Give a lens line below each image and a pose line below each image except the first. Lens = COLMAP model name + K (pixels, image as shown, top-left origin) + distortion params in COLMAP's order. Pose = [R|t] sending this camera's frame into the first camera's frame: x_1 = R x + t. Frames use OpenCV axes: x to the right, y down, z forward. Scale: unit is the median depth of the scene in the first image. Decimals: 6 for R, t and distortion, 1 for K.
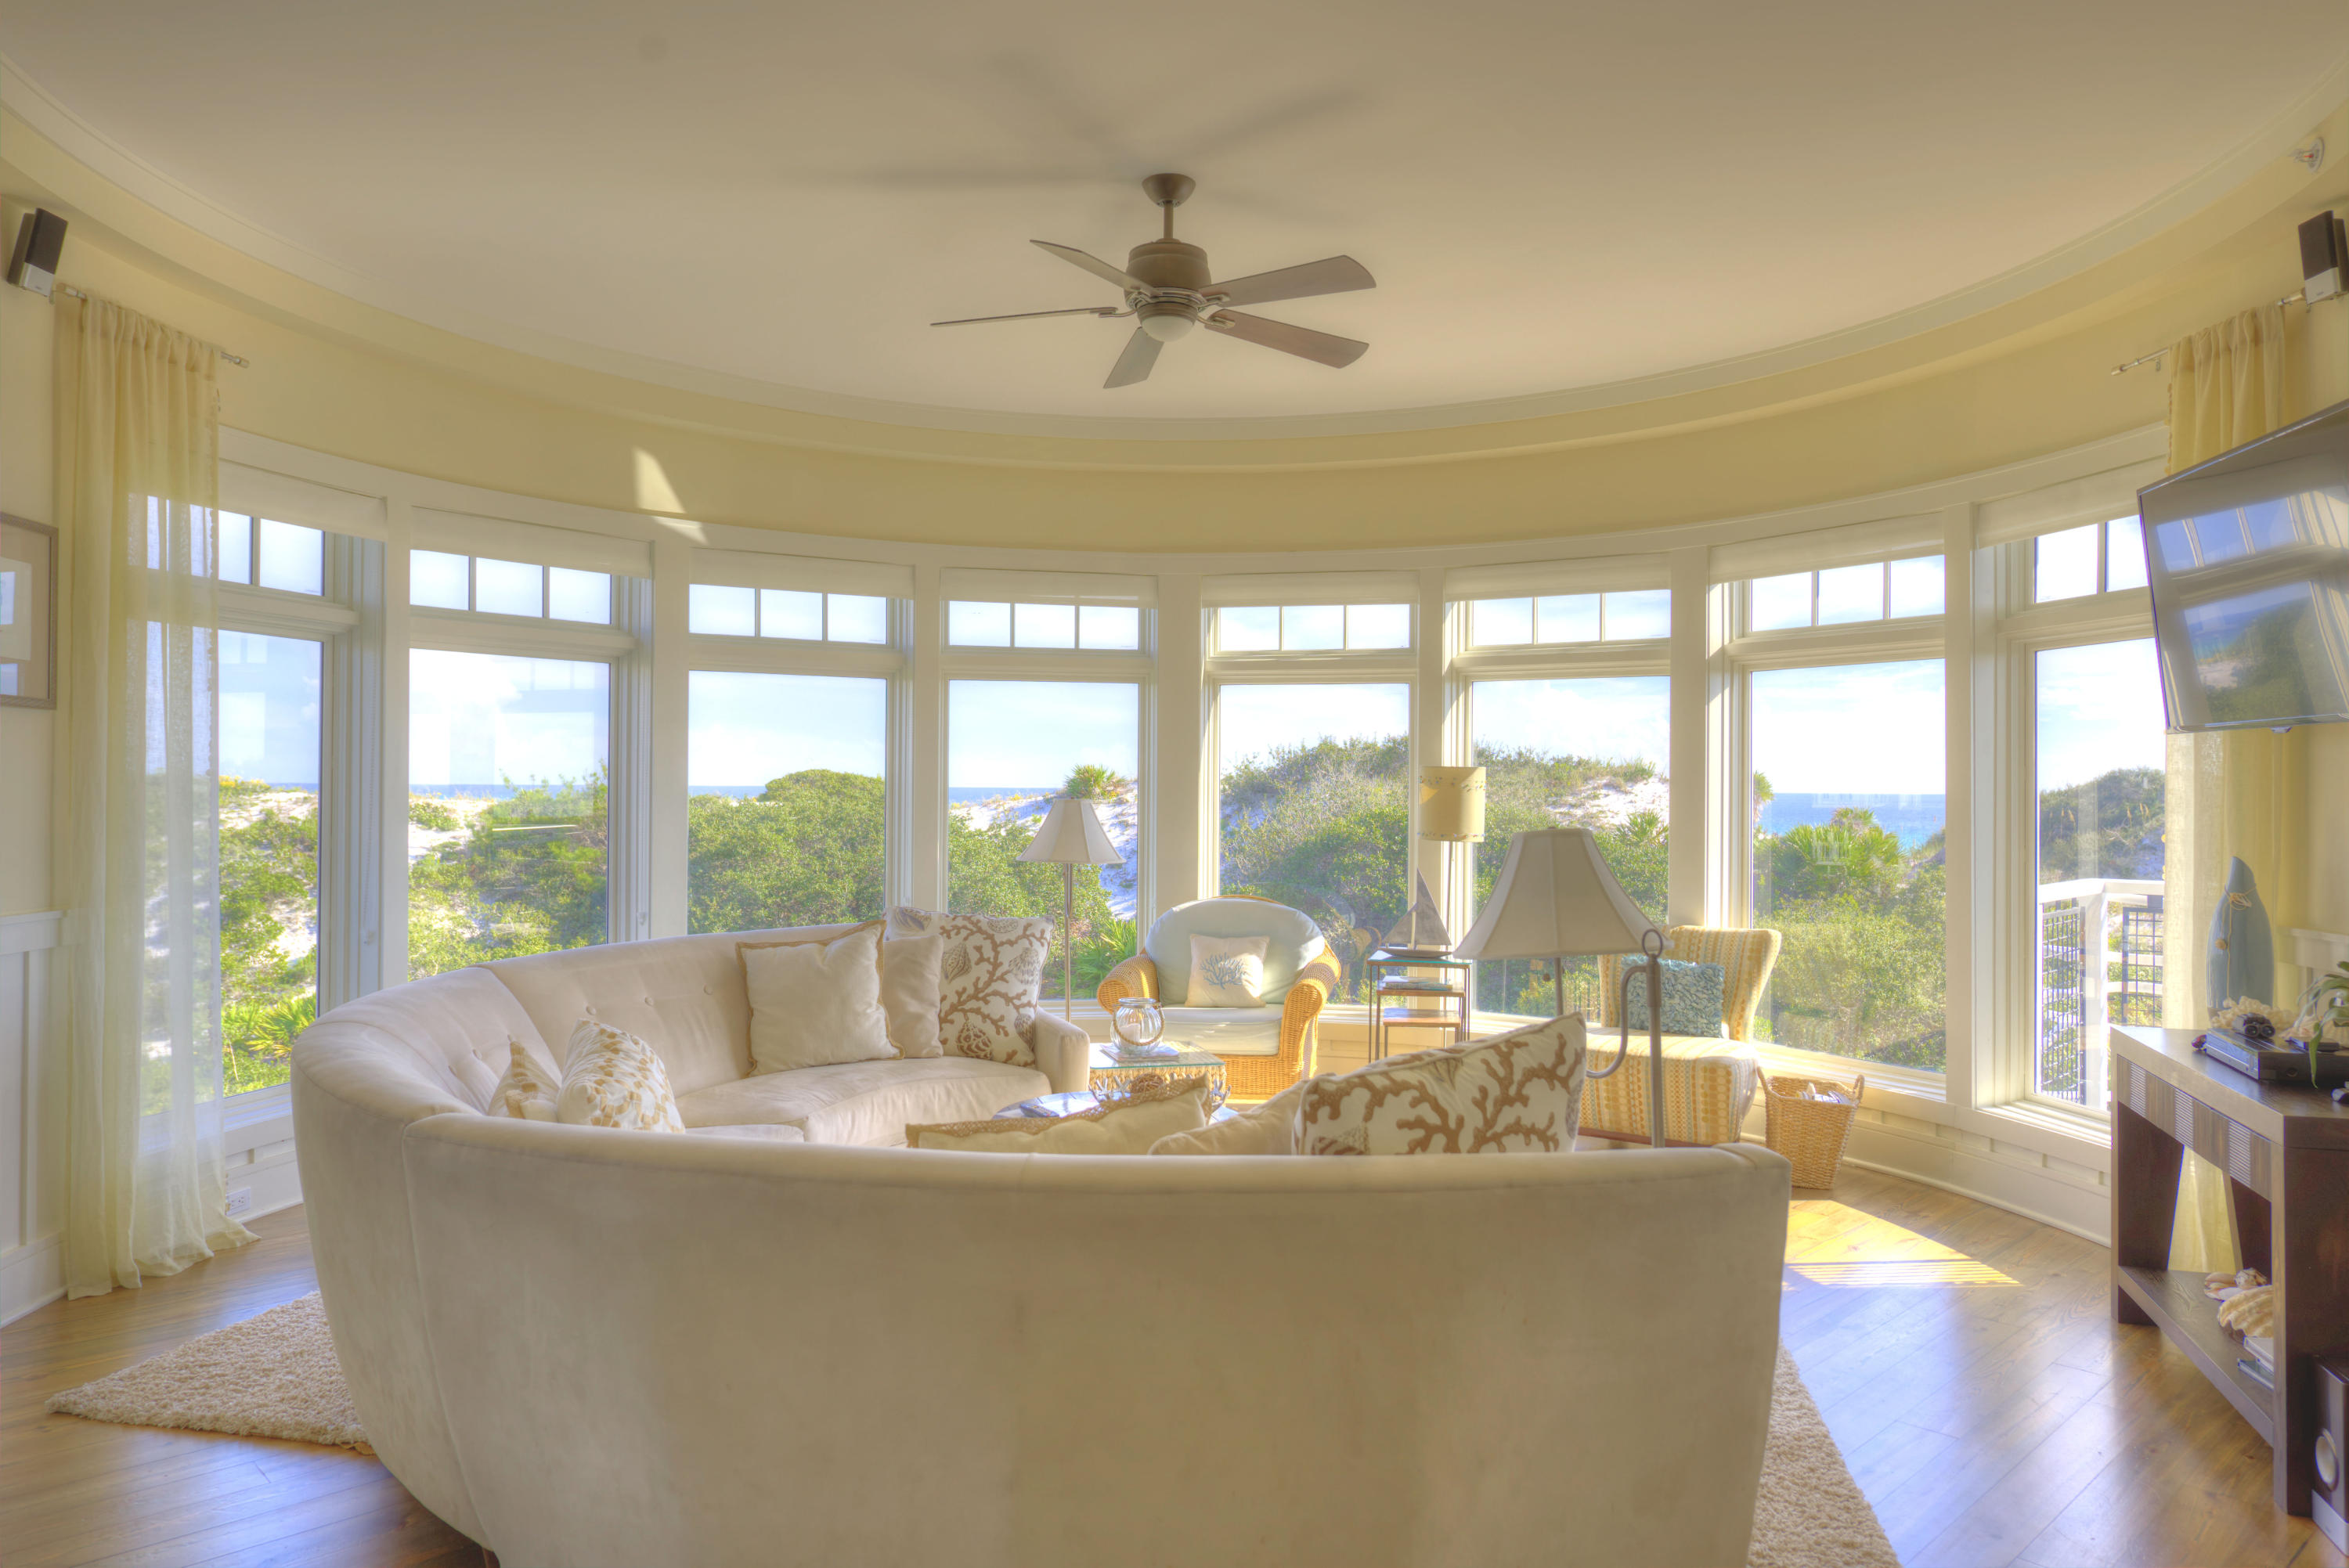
lens RADIAL K [[1562.5, 0, 1163.7], [0, 1562.5, 782.1], [0, 0, 1]] dist [-0.006512, -0.001039]
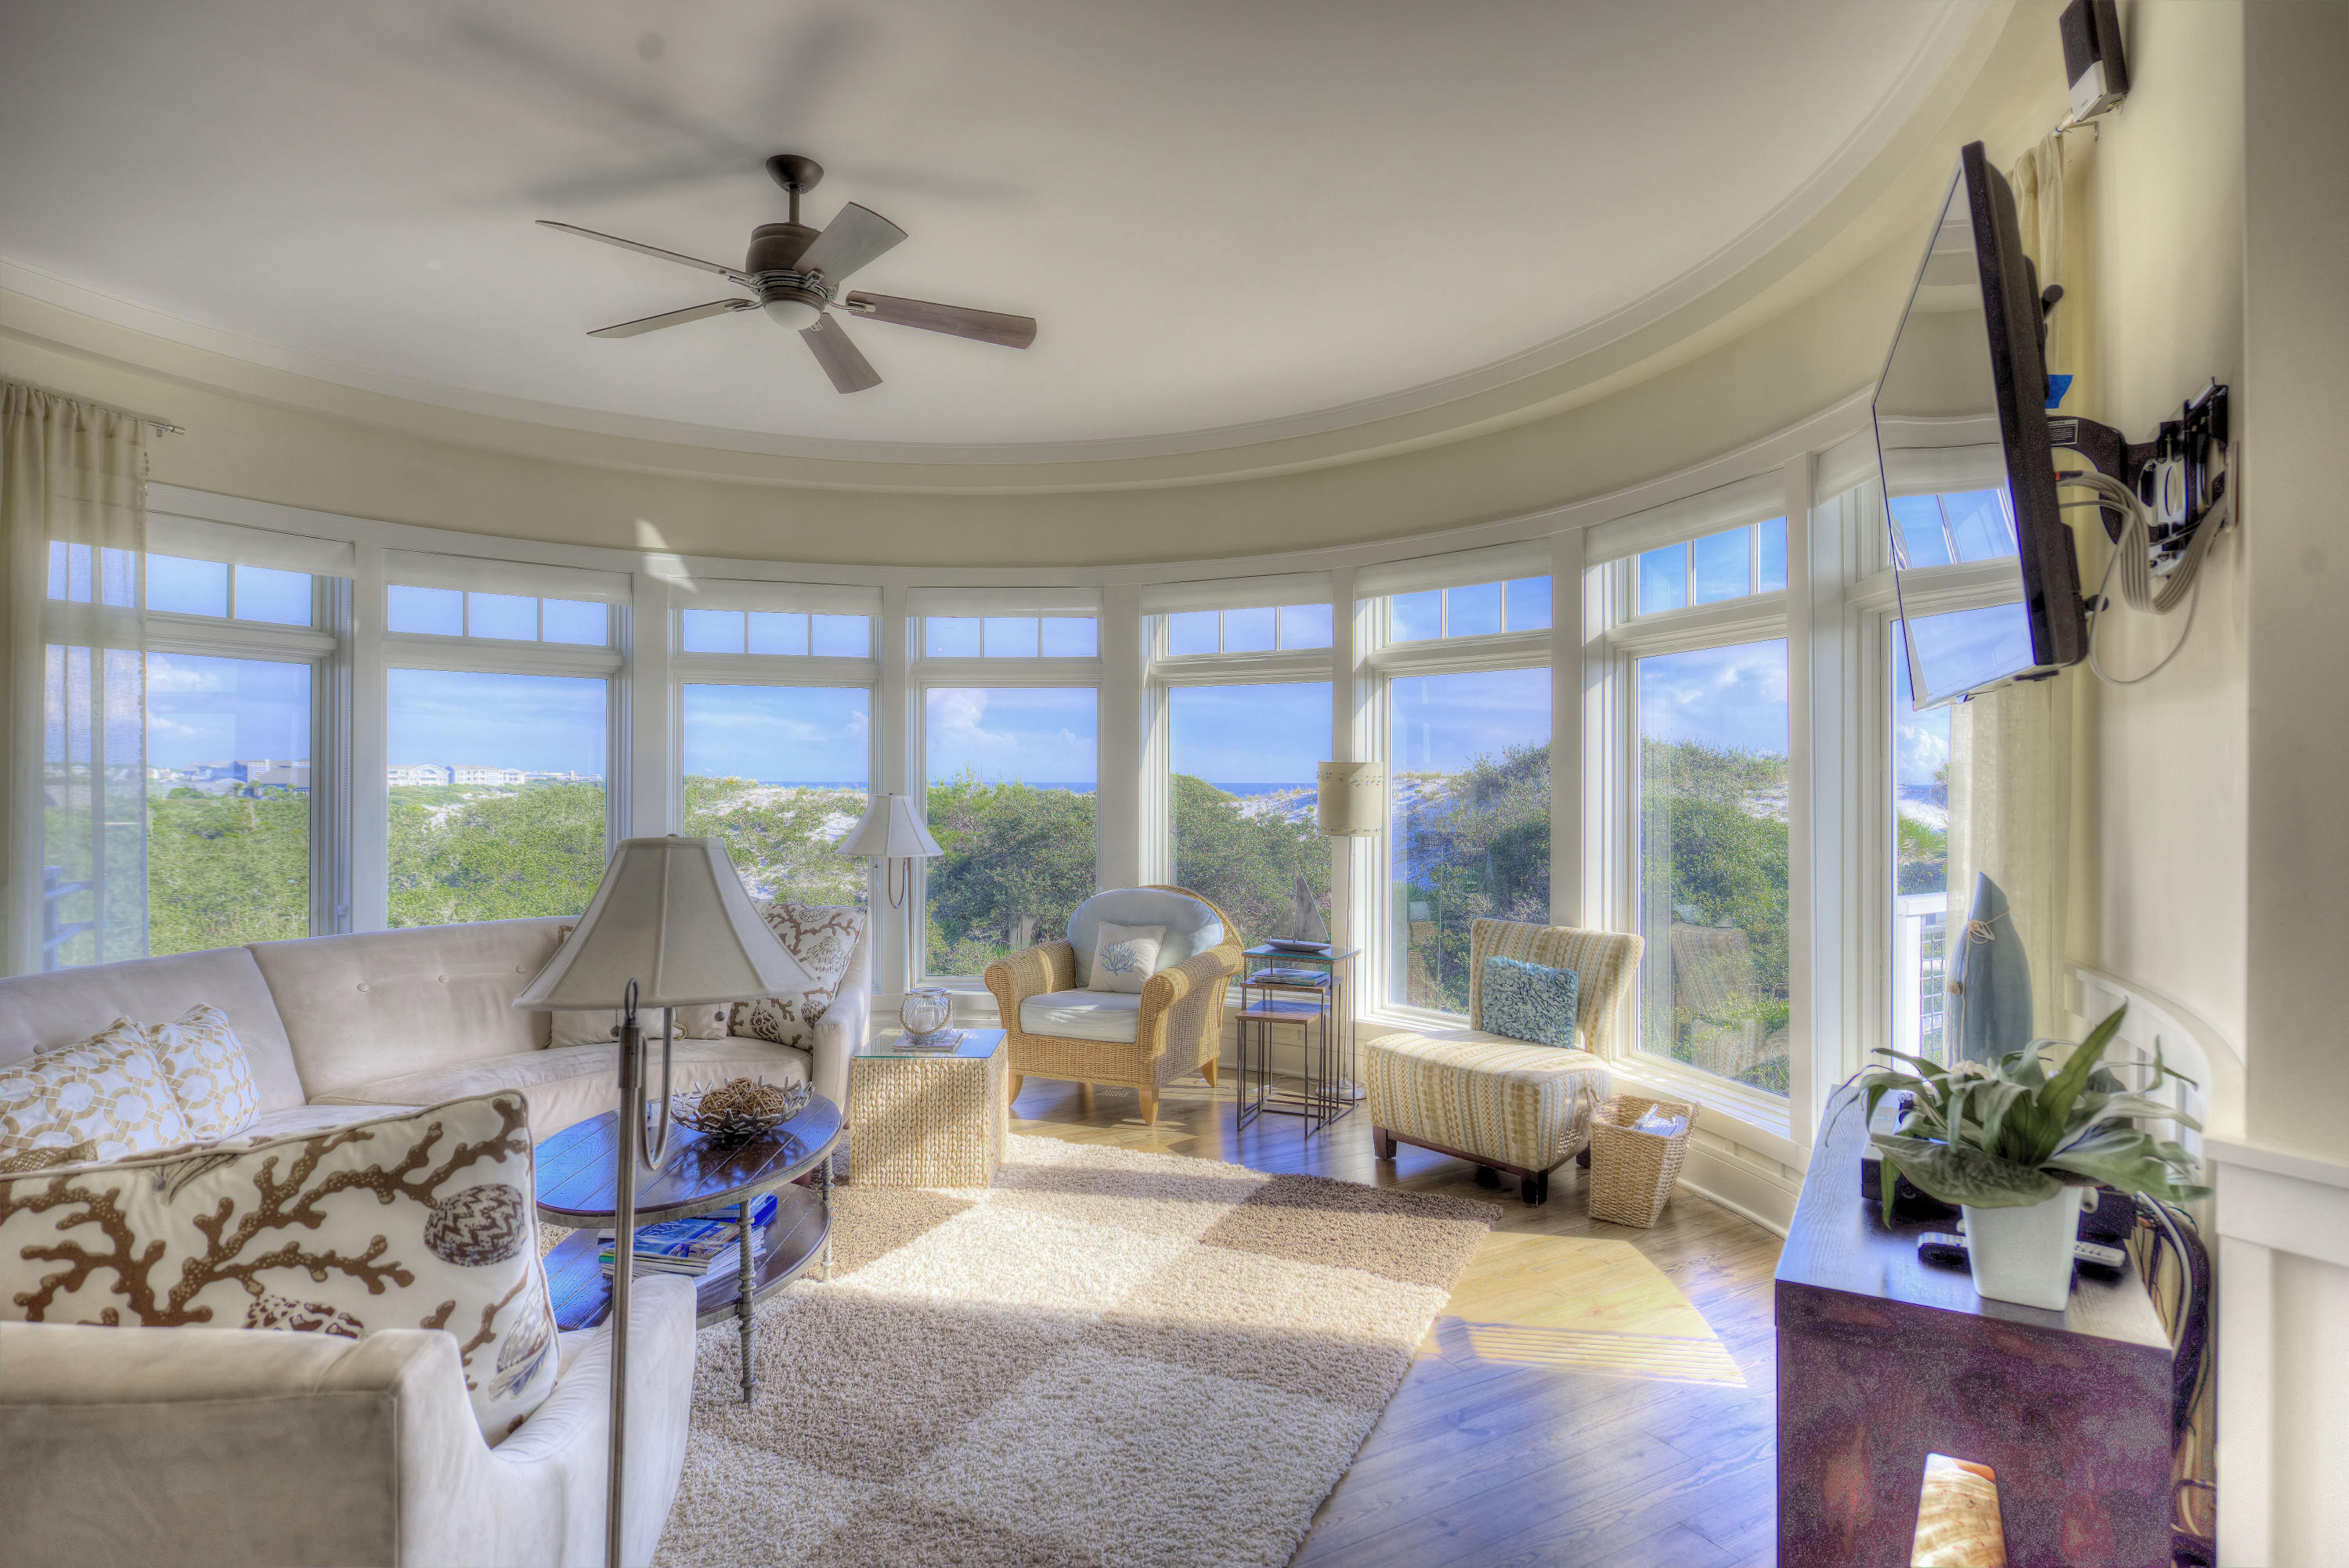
lens RADIAL K [[1242.6, 0, 1175.7], [0, 1242.6, 777.6], [0, 0, 1]] dist [-0.008051, -0.001370]
pose [[0.970596, -0.004789, -0.240668, 0.332208], [0.004585, 0.999989, -0.001407, 0.001185], [0.240672, 0.000263, 0.970606, 0.238469]]
